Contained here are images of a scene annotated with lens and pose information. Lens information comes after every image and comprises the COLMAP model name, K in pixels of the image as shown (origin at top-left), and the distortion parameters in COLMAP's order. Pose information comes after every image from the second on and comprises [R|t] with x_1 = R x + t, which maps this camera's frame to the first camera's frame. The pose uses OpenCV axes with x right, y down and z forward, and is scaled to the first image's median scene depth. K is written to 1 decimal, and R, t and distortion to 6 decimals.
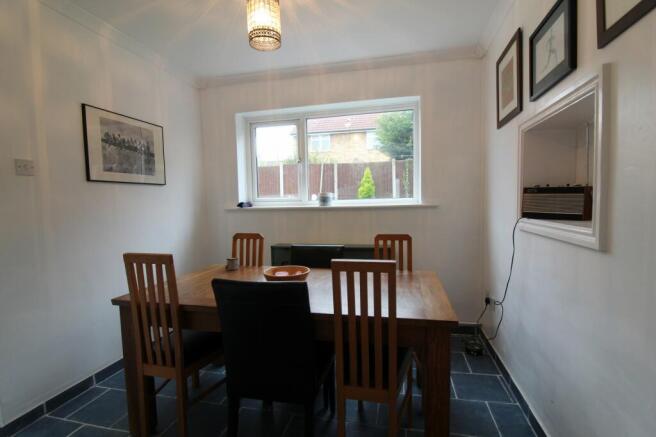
lens RADIAL K [[314.6, 0, 329.6], [0, 314.6, 219.3], [0, 0, 1]] dist [-0.010888, -0.001103]
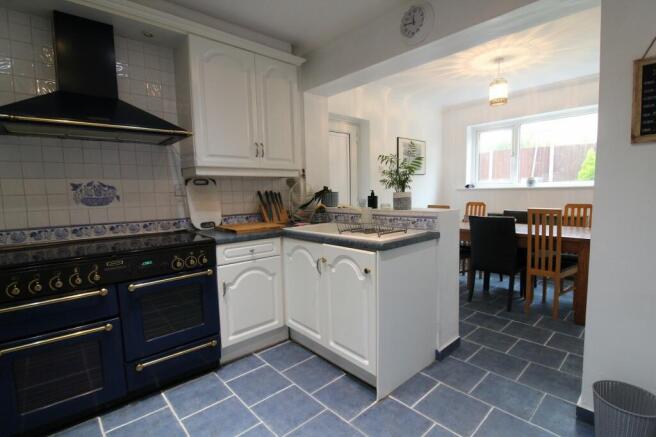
lens RADIAL K [[314.6, 0, 333.5], [0, 314.6, 222.3], [0, 0, 1]] dist [-0.010888, -0.001103]
pose [[0.826516, 0.060867, -0.559613, 0.045824], [-0.028335, 0.997375, 0.066631, 0.046124], [0.562200, -0.039214, 0.826071, -0.634776]]
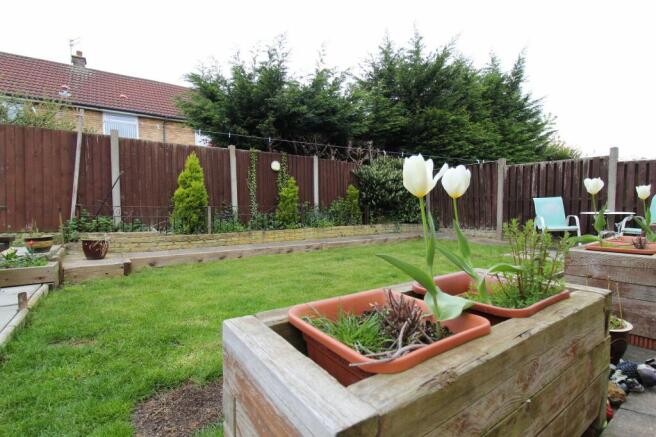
lens RADIAL K [[314.6, 0, 331.0], [0, 314.6, 218.1], [0, 0, 1]] dist [-0.010888, -0.001103]
pose [[0.666499, -0.006263, 0.745480, -0.352724], [0.042502, 0.998658, -0.029608, -0.067327], [-0.744294, 0.051418, 0.665870, 1.265515]]
